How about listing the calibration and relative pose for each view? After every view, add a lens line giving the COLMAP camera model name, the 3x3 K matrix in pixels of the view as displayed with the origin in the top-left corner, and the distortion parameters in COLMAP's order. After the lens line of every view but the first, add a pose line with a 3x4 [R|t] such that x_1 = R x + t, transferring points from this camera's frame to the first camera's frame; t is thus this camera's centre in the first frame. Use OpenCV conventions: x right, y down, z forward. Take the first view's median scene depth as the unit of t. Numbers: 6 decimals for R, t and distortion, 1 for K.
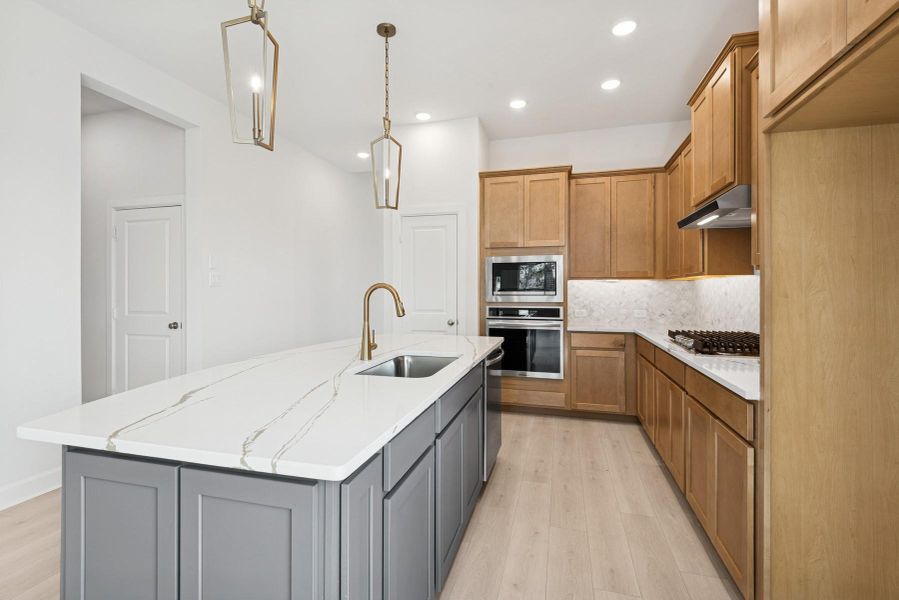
lens RADIAL K [[402.7, 0, 448.7], [0, 402.7, 289.7], [0, 0, 1]] dist [0.001823, 0.000028]
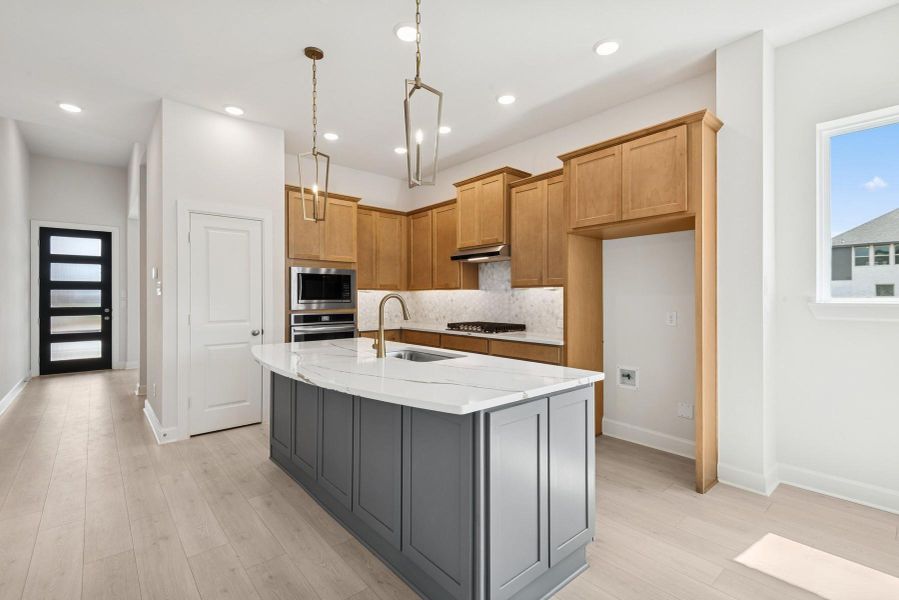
lens RADIAL K [[402.1, 0, 451.8], [0, 402.1, 296.2], [0, 0, 1]] dist [0.001033, -0.000258]
pose [[0.553583, 0.002464, 0.832790, -0.553039], [0.001266, 0.999992, -0.003800, -0.001055], [-0.832793, 0.003158, 0.553575, 0.077280]]
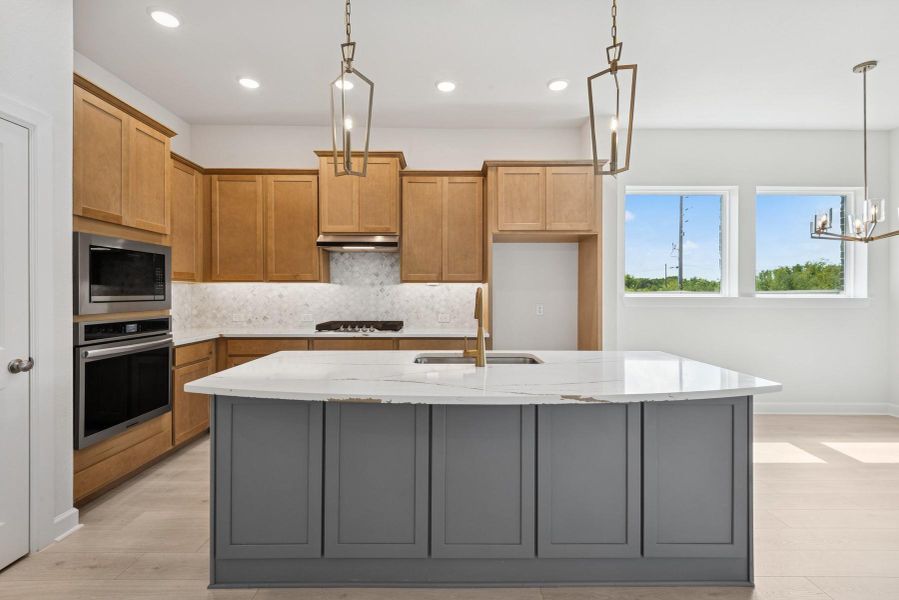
lens RADIAL K [[402.1, 0, 451.8], [0, 402.1, 296.2], [0, 0, 1]] dist [0.001033, -0.000258]
pose [[-0.275285, -0.007934, 0.961330, -0.571388], [-0.002643, 0.999968, 0.007496, -0.000776], [-0.961359, -0.000478, -0.275297, 0.677892]]
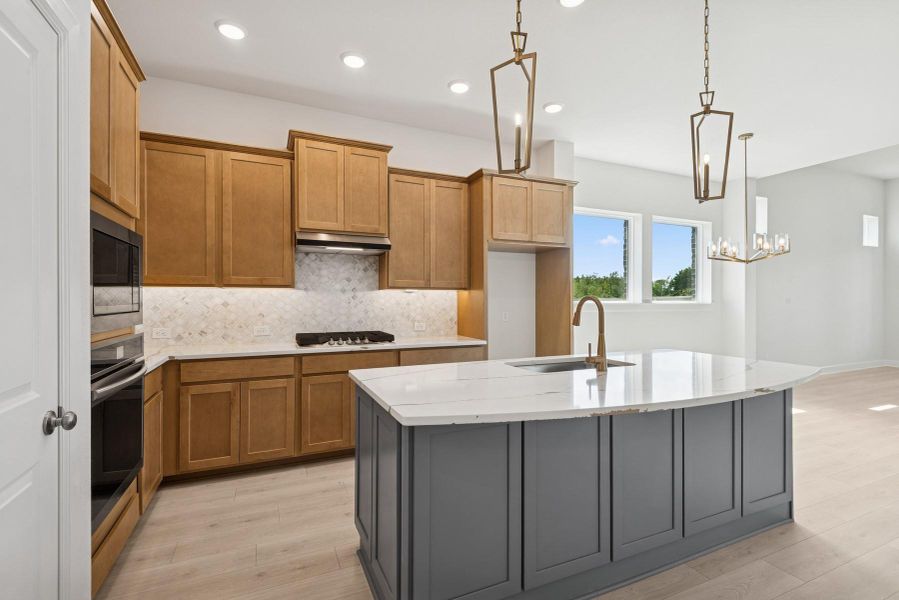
lens RADIAL K [[404.7, 0, 449.5], [0, 404.7, 300.0], [0, 0, 1]] dist [0.002929, 0.000220]
pose [[-0.632653, -0.001094, 0.774435, -0.383573], [-0.001669, 0.999999, 0.000049, -0.001939], [-0.774434, -0.001261, -0.632654, 0.991038]]
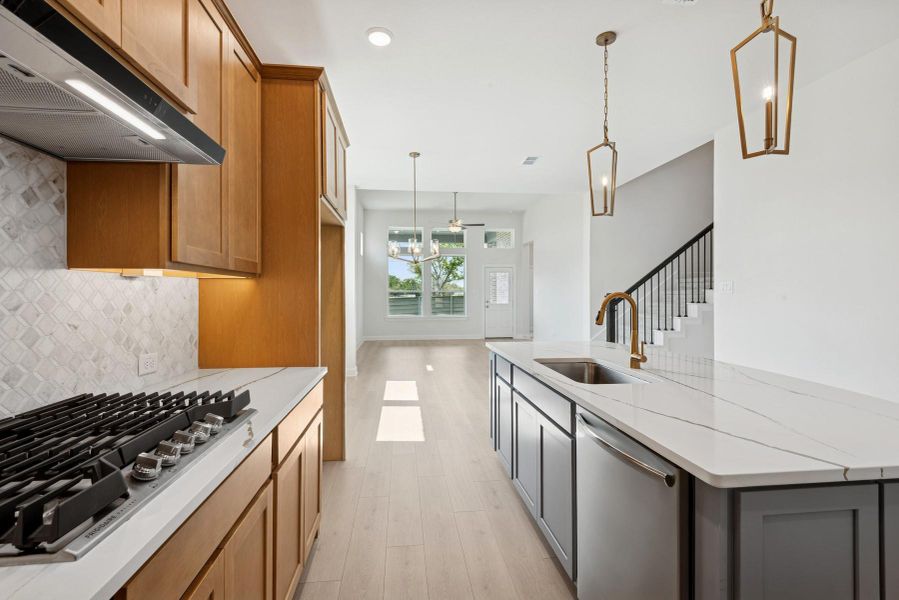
lens RADIAL K [[412.0, 0, 449.2], [0, 412.0, 293.5], [0, 0, 1]] dist [-0.000115, -0.000194]
pose [[-0.928062, -0.001034, -0.372424, 0.319596], [-0.000071, 0.999997, -0.002599, -0.005060], [0.372426, -0.002385, -0.928059, 0.914861]]
